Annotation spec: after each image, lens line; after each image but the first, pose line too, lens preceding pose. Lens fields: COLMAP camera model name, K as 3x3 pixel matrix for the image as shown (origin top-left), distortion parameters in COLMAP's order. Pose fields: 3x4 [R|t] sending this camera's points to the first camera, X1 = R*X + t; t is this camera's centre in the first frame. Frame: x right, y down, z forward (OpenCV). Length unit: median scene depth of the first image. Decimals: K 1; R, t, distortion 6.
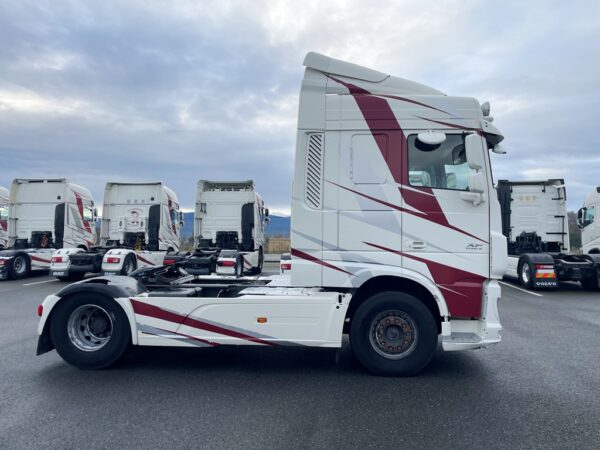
lens RADIAL K [[460.8, 0, 287.0], [0, 460.8, 216.4], [0, 0, 1]] dist [0.058299, -0.000959]
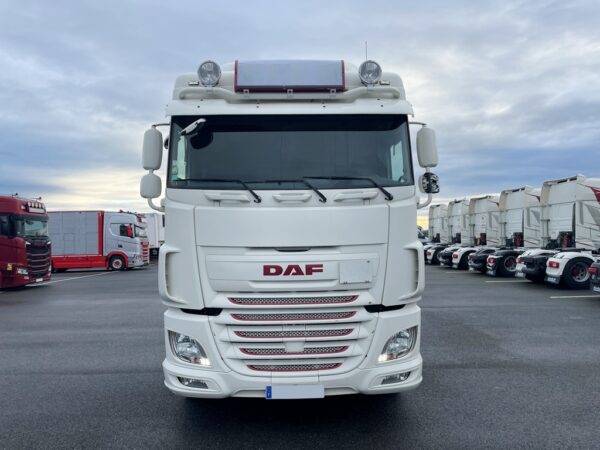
lens RADIAL K [[462.2, 0, 283.8], [0, 462.2, 214.7], [0, 0, 1]] dist [0.030699, -0.005556]
pose [[0.115123, -0.053047, -0.991934, 1.085086], [0.055934, 0.997335, -0.046844, 0.026498], [0.991775, -0.050090, 0.117784, 0.877203]]
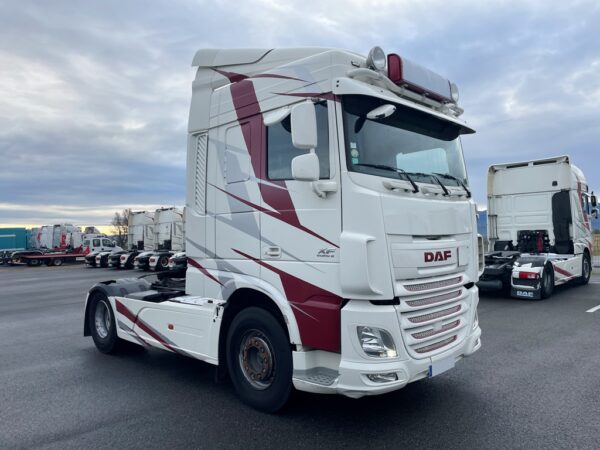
lens RADIAL K [[462.2, 0, 283.8], [0, 462.2, 214.7], [0, 0, 1]] dist [0.030699, -0.005556]
pose [[0.762751, -0.056413, -0.644227, 0.794787], [0.052507, 0.998301, -0.025250, 0.017801], [0.644557, -0.014567, 0.764418, 0.382682]]
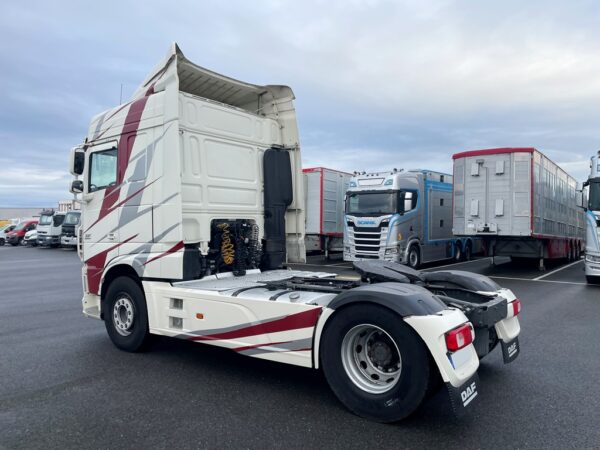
lens RADIAL K [[445.8, 0, 302.1], [0, 445.8, 232.2], [0, 0, 1]] dist [0.039859, -0.003022]
pose [[-0.854677, -0.000144, 0.519160, -0.728107], [-0.012793, 0.999702, -0.020784, 0.068217], [-0.519003, -0.024405, -0.854424, 1.676501]]
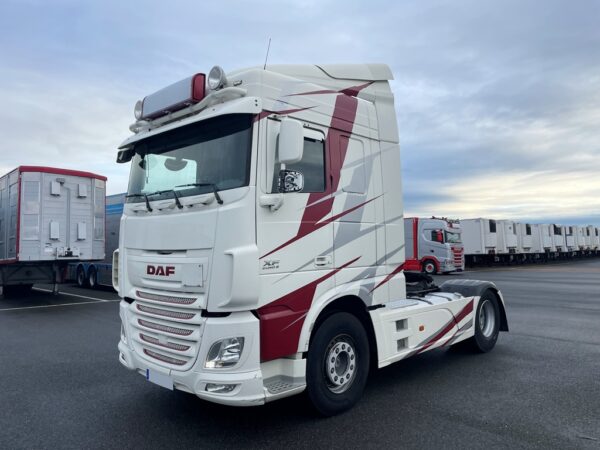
lens RADIAL K [[454.8, 0, 300.0], [0, 454.8, 225.0], [0, 0, 1]] dist [0.061752, -0.000864]
pose [[-0.620336, -0.037539, -0.783437, 0.913067], [0.033396, 0.996684, -0.074200, 0.056085], [0.783625, -0.072193, -0.617025, 1.445200]]
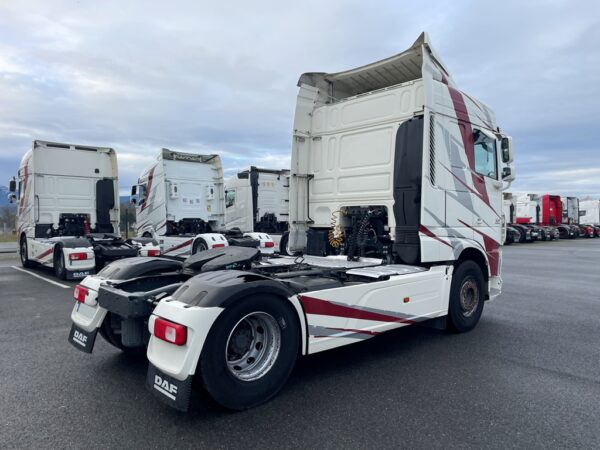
lens RADIAL K [[467.2, 0, 301.7], [0, 467.2, 216.1], [0, 0, 1]] dist [0.101148, 0.000492]
pose [[0.674023, -0.004278, 0.738698, -0.924486], [-0.022446, 0.999403, 0.026268, 0.025861], [-0.738369, -0.034286, 0.673524, 0.493669]]
